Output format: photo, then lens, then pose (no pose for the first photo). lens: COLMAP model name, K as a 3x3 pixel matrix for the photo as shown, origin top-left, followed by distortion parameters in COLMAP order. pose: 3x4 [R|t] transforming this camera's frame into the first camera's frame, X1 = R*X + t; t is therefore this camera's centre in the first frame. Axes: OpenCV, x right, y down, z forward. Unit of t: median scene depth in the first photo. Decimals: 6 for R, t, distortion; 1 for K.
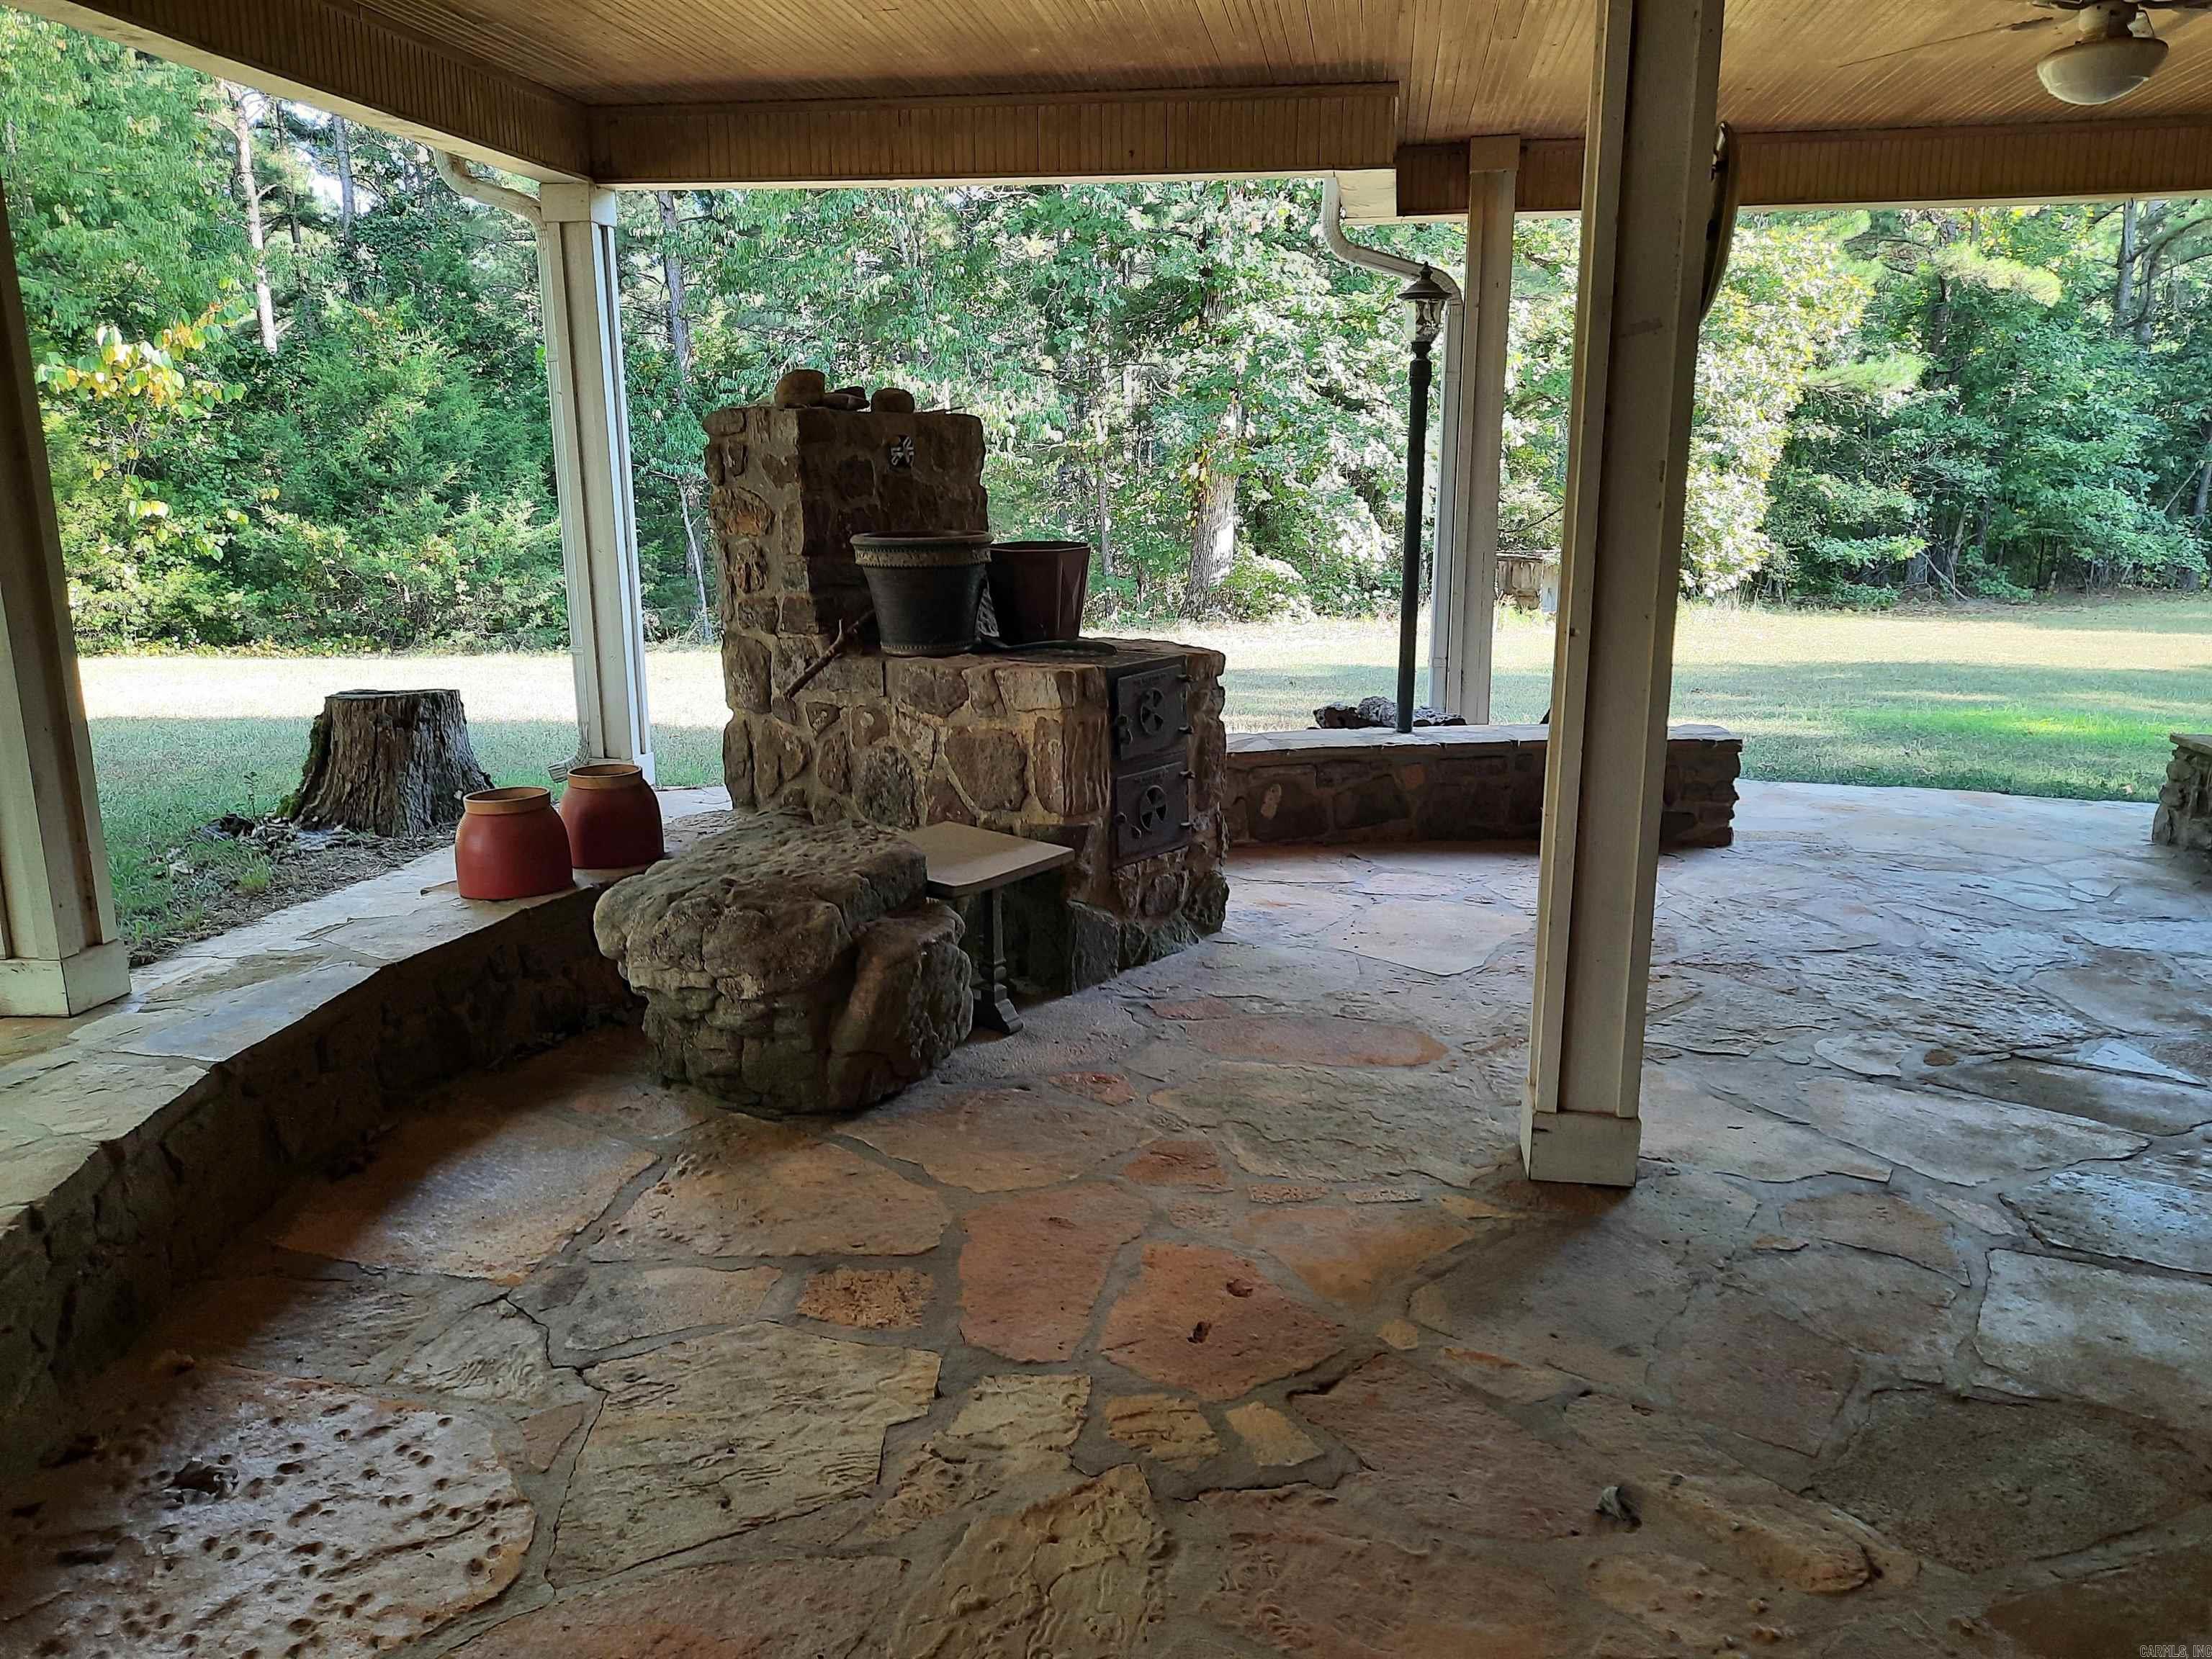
lens RADIAL K [[1617.2, 0, 1106.2], [0, 1617.2, 830.7], [0, 0, 1]] dist [0.038072, -0.024196]
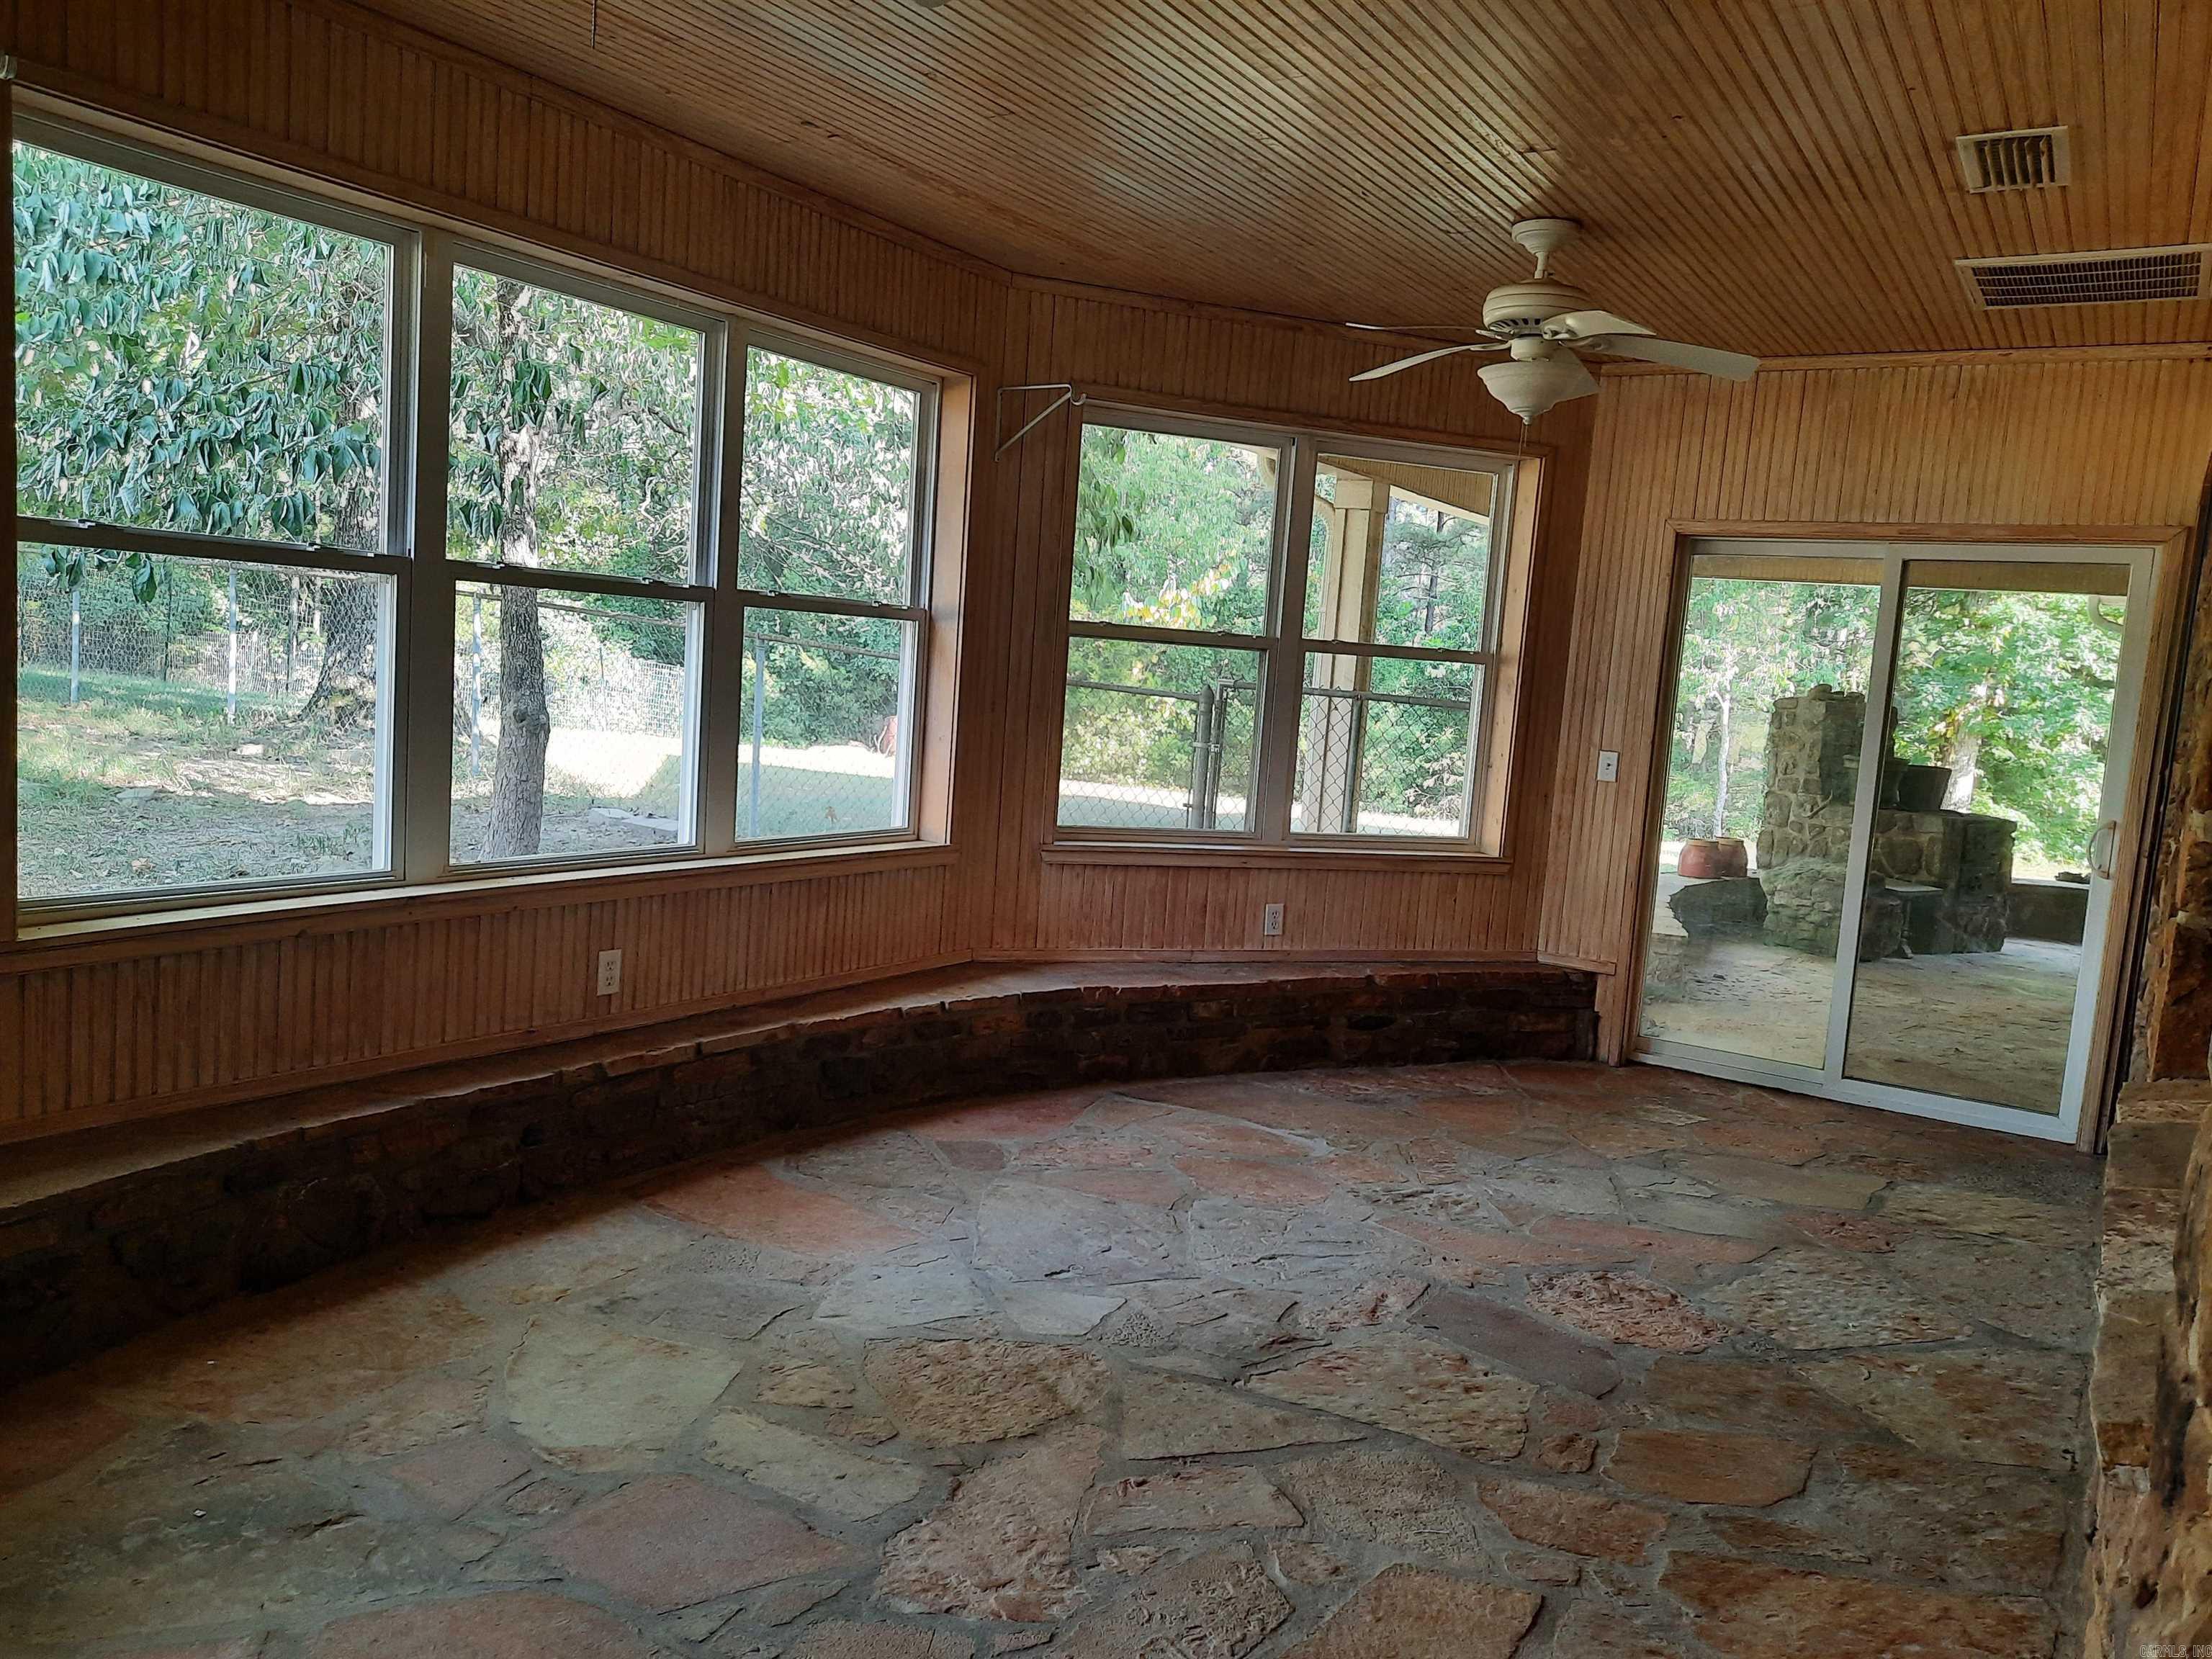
lens RADIAL K [[1617.2, 0, 1106.6], [0, 1617.2, 828.8], [0, 0, 1]] dist [0.038072, -0.024196]
pose [[0.918253, 0.109520, -0.380548, -0.048768], [-0.158927, 0.982127, -0.100836, 0.074493], [0.362704, 0.153072, 0.919247, -0.338952]]
